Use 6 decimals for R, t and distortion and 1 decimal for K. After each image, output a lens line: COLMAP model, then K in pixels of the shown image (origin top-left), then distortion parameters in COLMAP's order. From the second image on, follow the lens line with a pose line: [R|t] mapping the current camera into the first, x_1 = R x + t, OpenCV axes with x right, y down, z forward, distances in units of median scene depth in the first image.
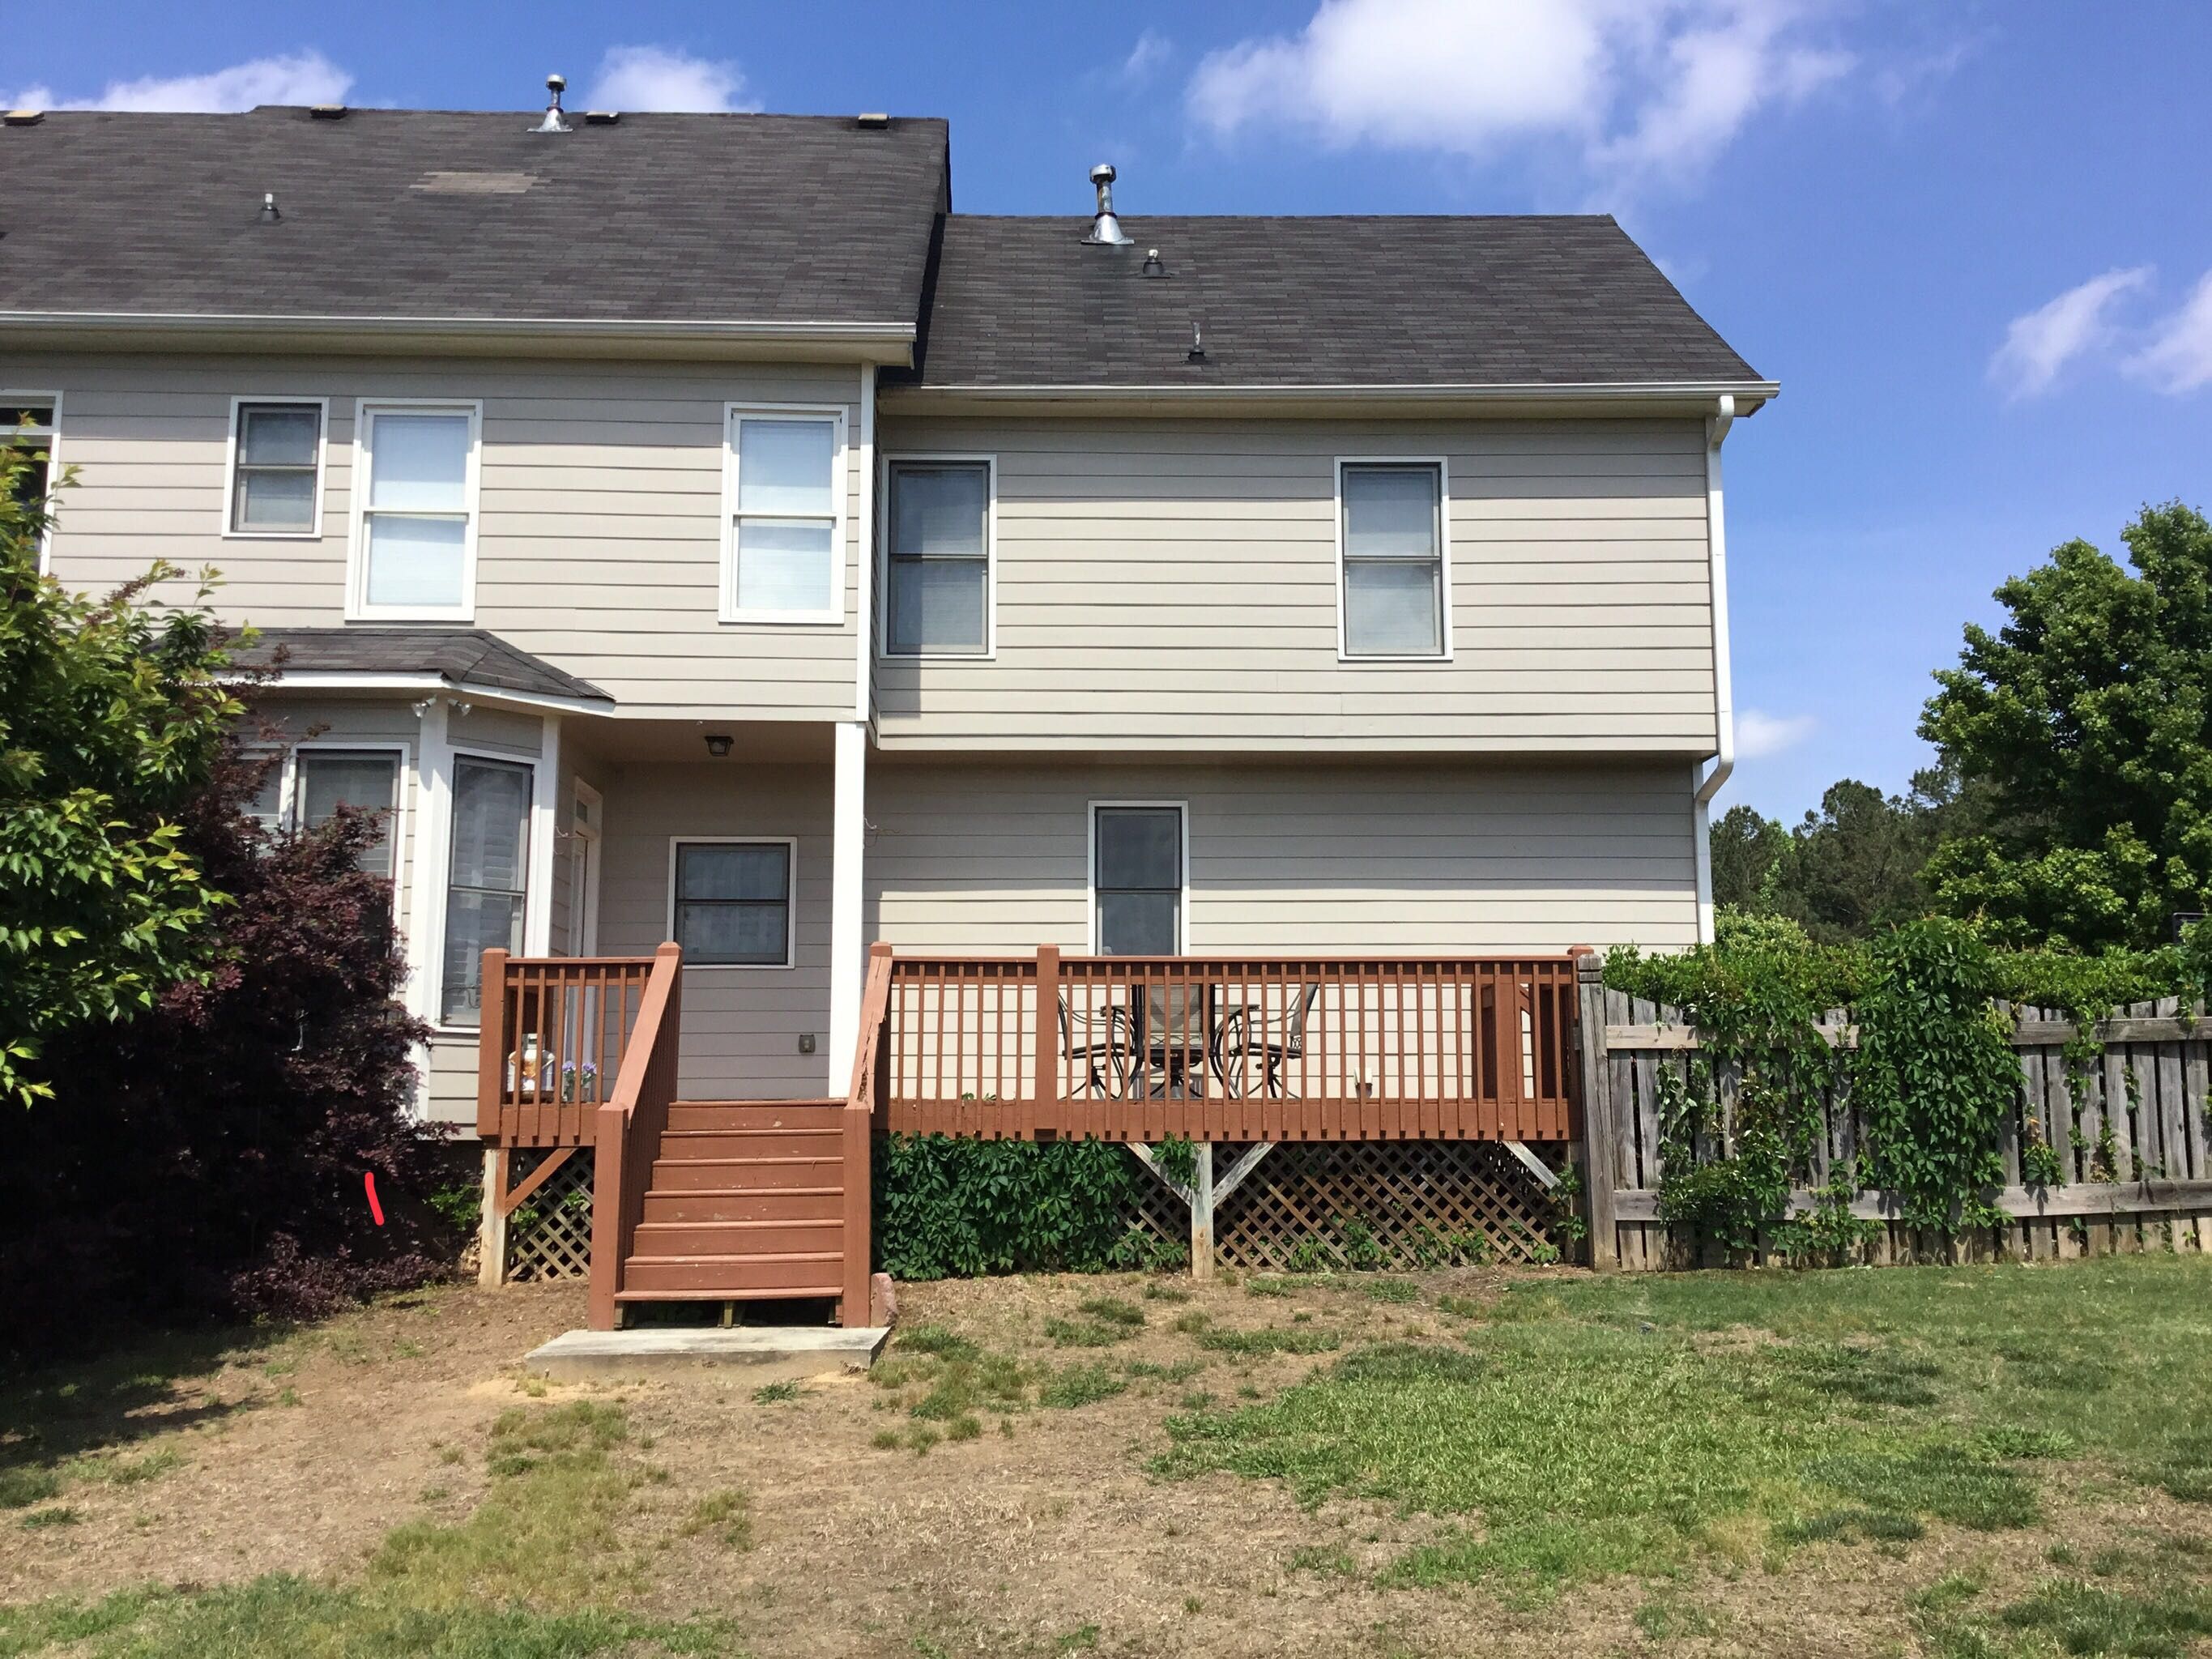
lens RADIAL K [[2018.6, 0, 1099.6], [0, 2018.6, 843.8], [0, 0, 1]] dist [0.058801, 0.000000]
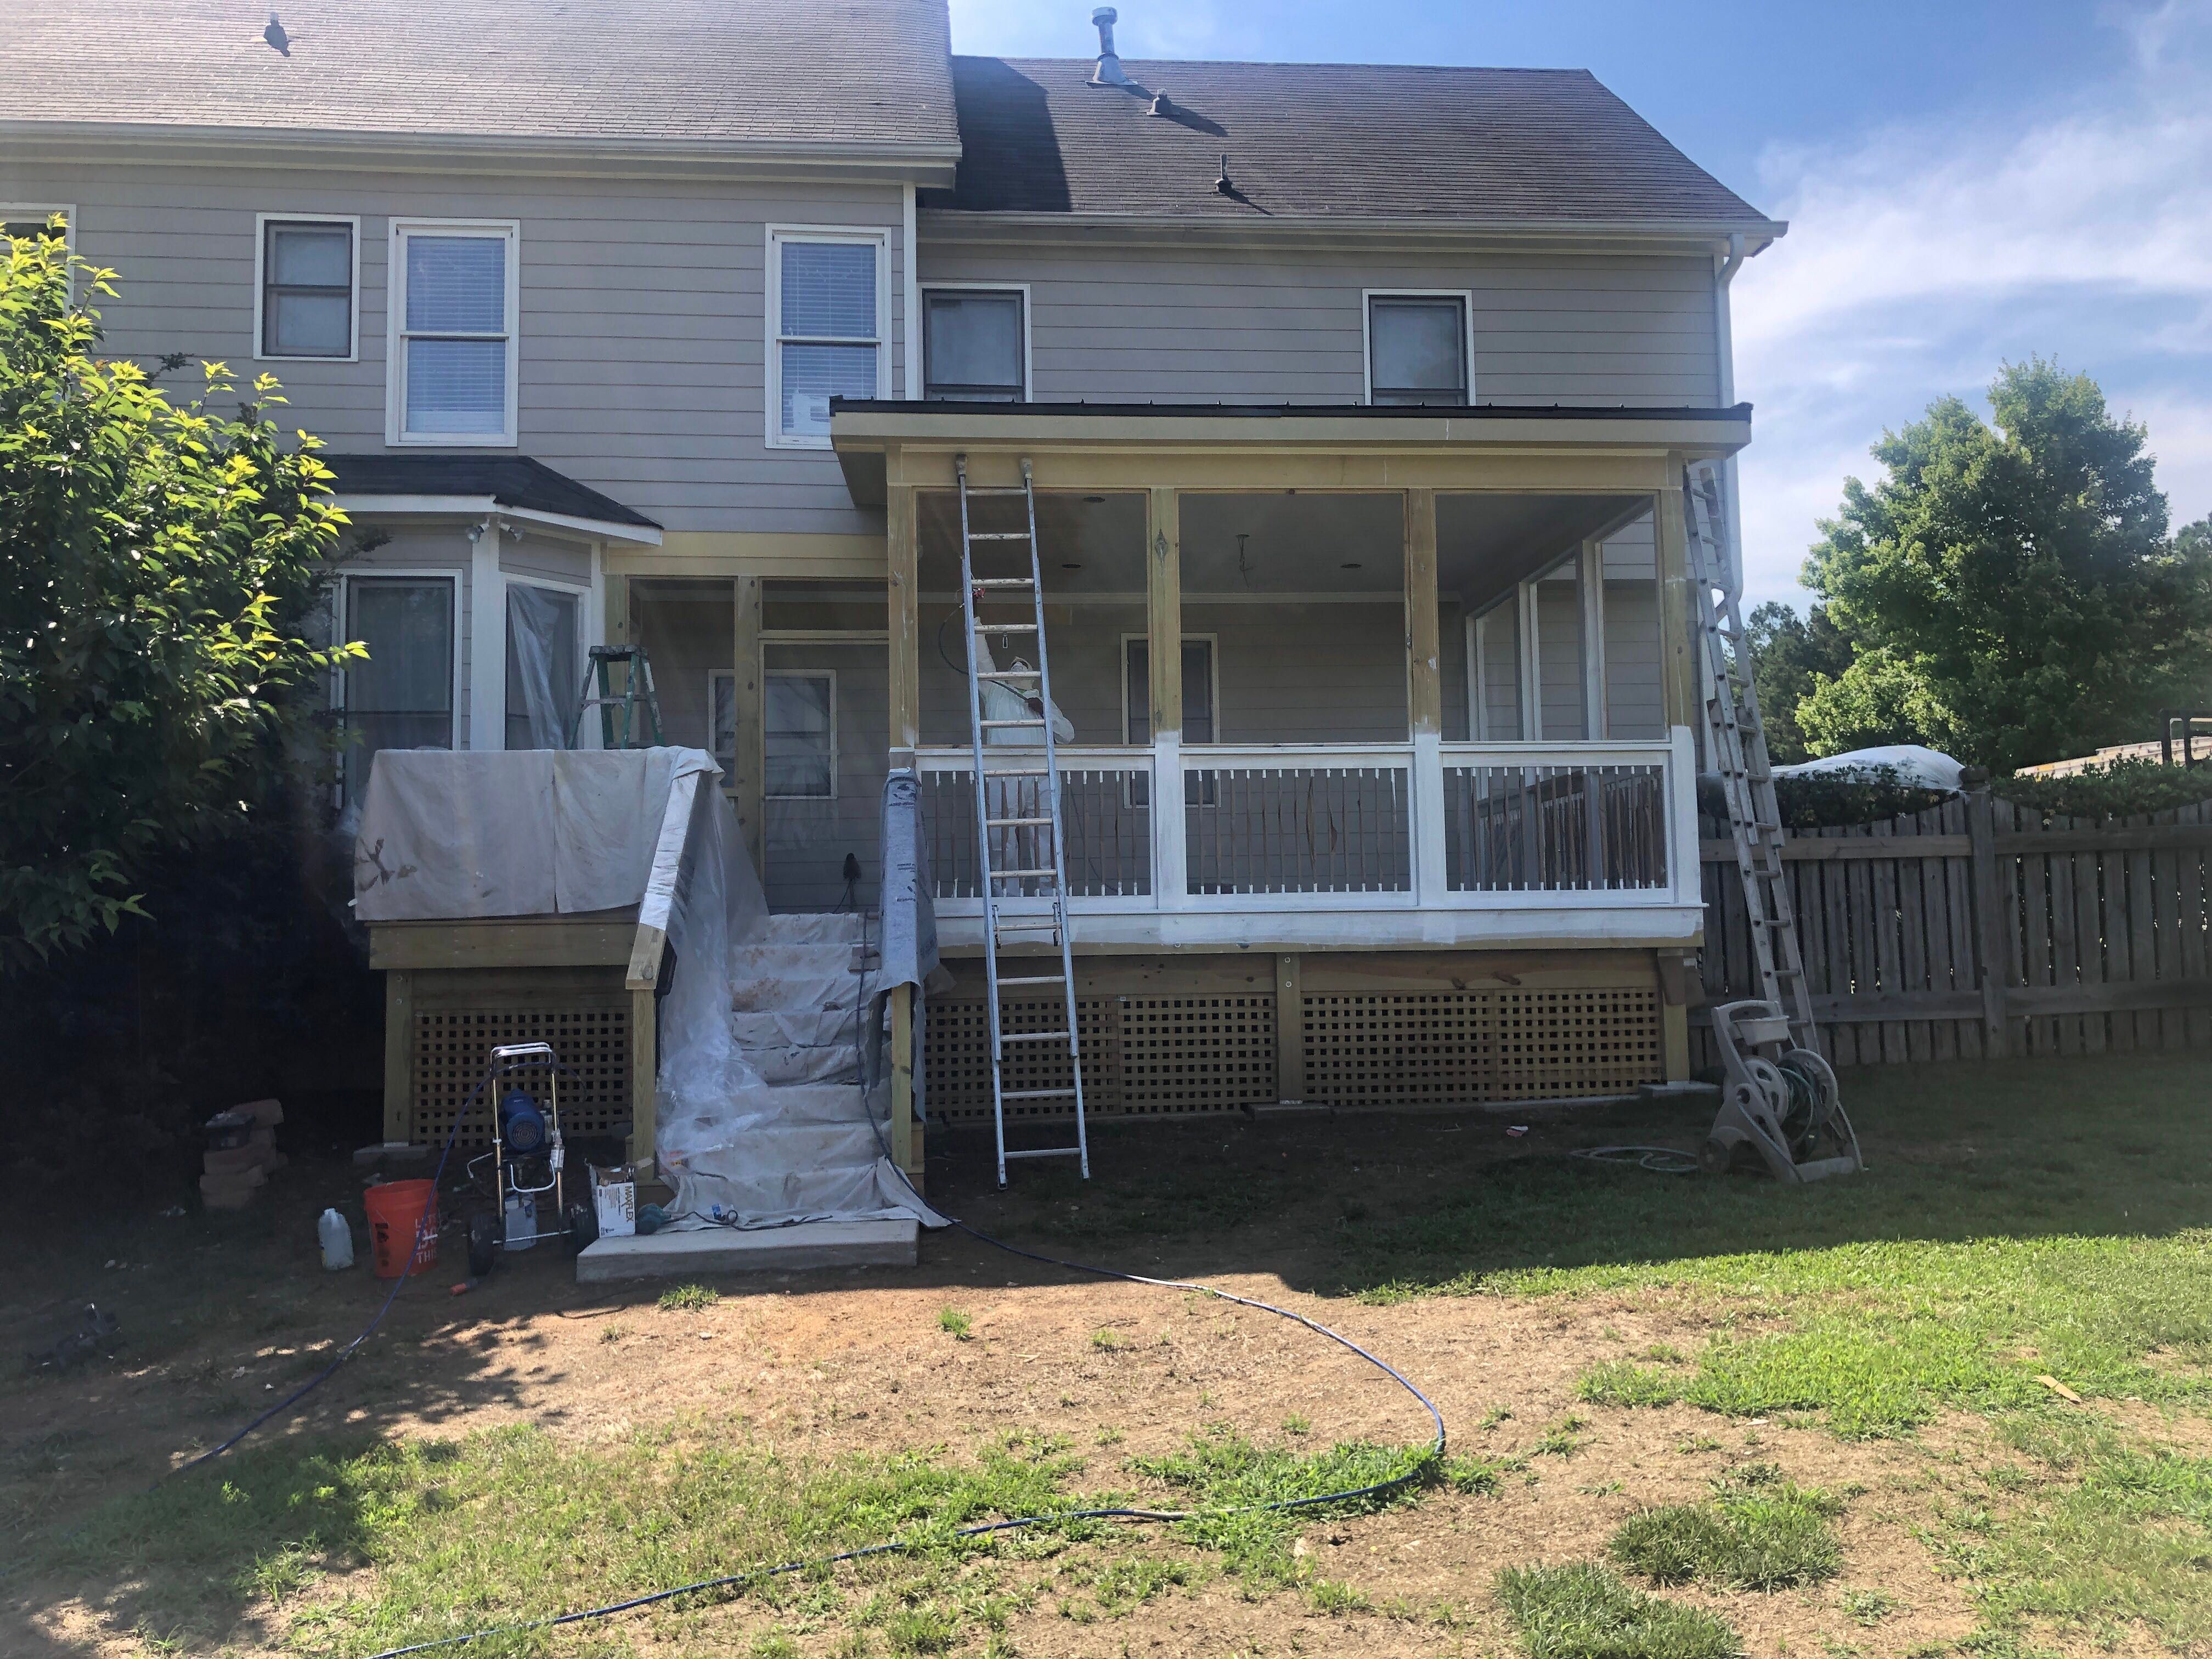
lens RADIAL K [[1829.6, 0, 1104.9], [0, 1829.6, 817.0], [0, 0, 1]] dist [0.022295, -0.012371]
pose [[0.997991, -0.011283, 0.062346, -0.073616], [0.007231, 0.997869, 0.064854, 0.012654], [-0.062945, -0.064273, 0.995945, 0.075250]]
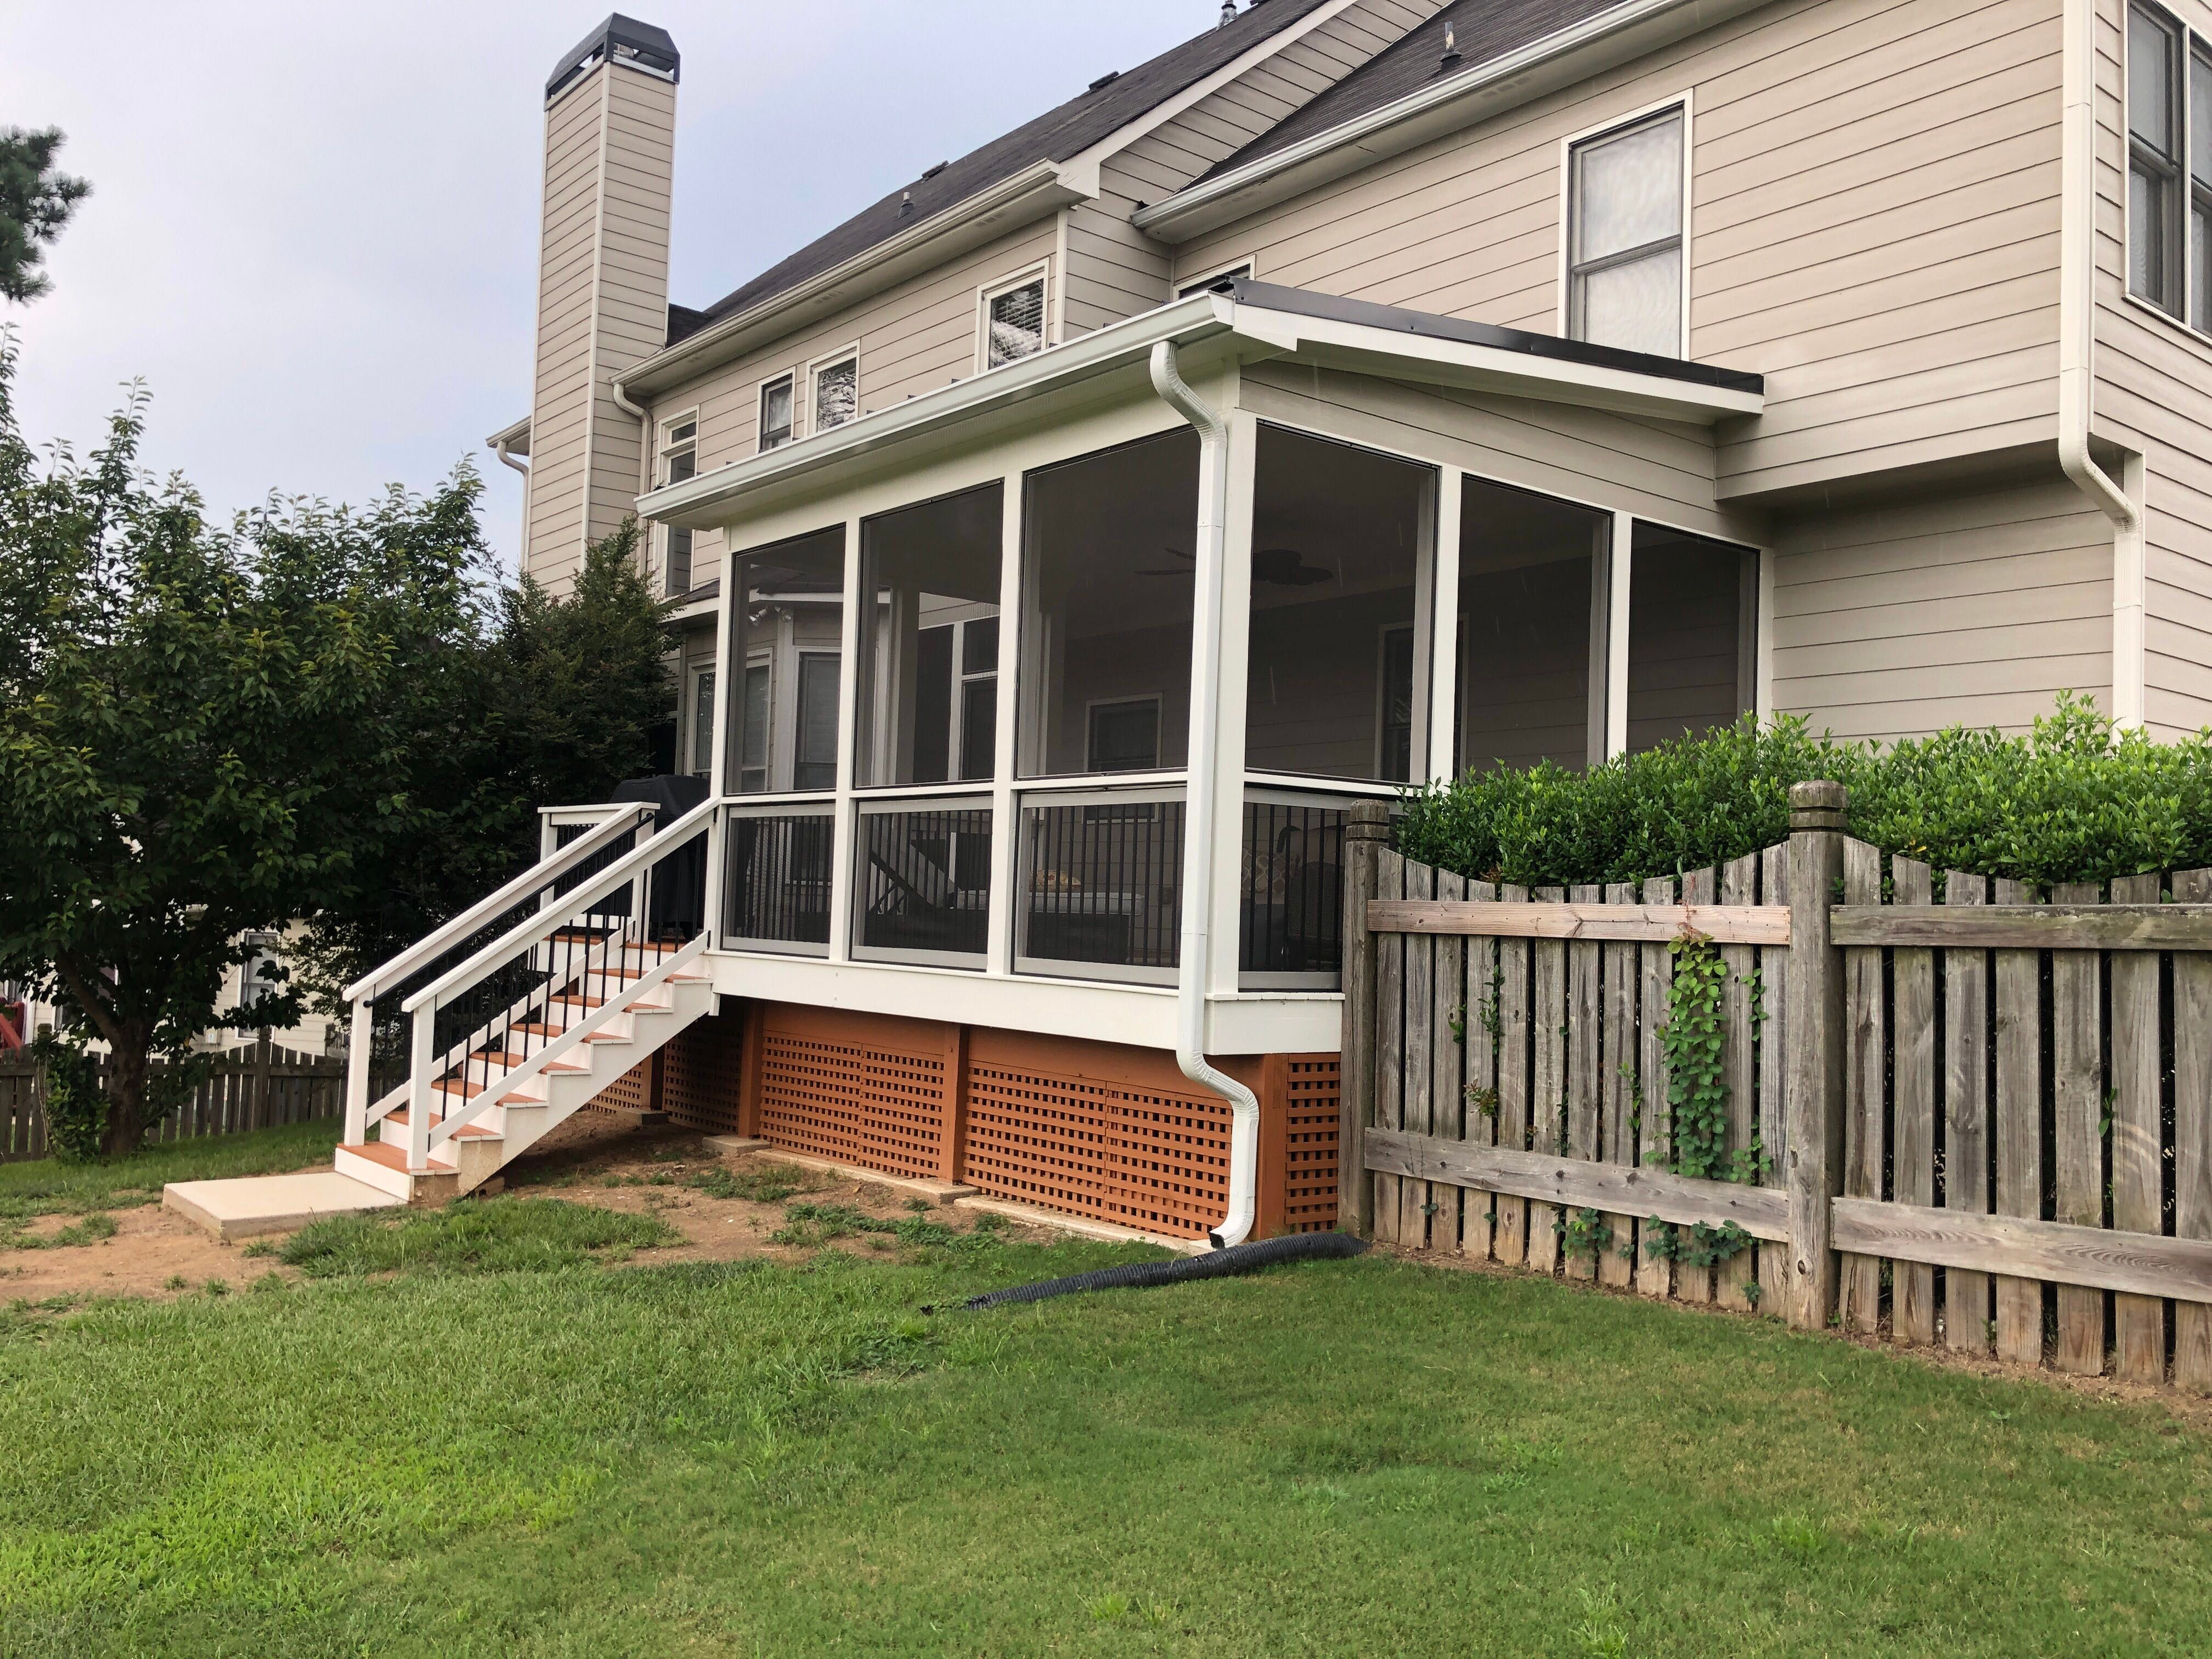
lens RADIAL K [[1829.6, 0, 1098.1], [0, 1829.6, 819.1], [0, 0, 1]] dist [0.022295, -0.012371]
pose [[0.593943, -0.017220, -0.804322, 0.566341], [0.078384, 0.996253, 0.036553, 0.024312], [0.800679, -0.084757, 0.593068, 0.433917]]
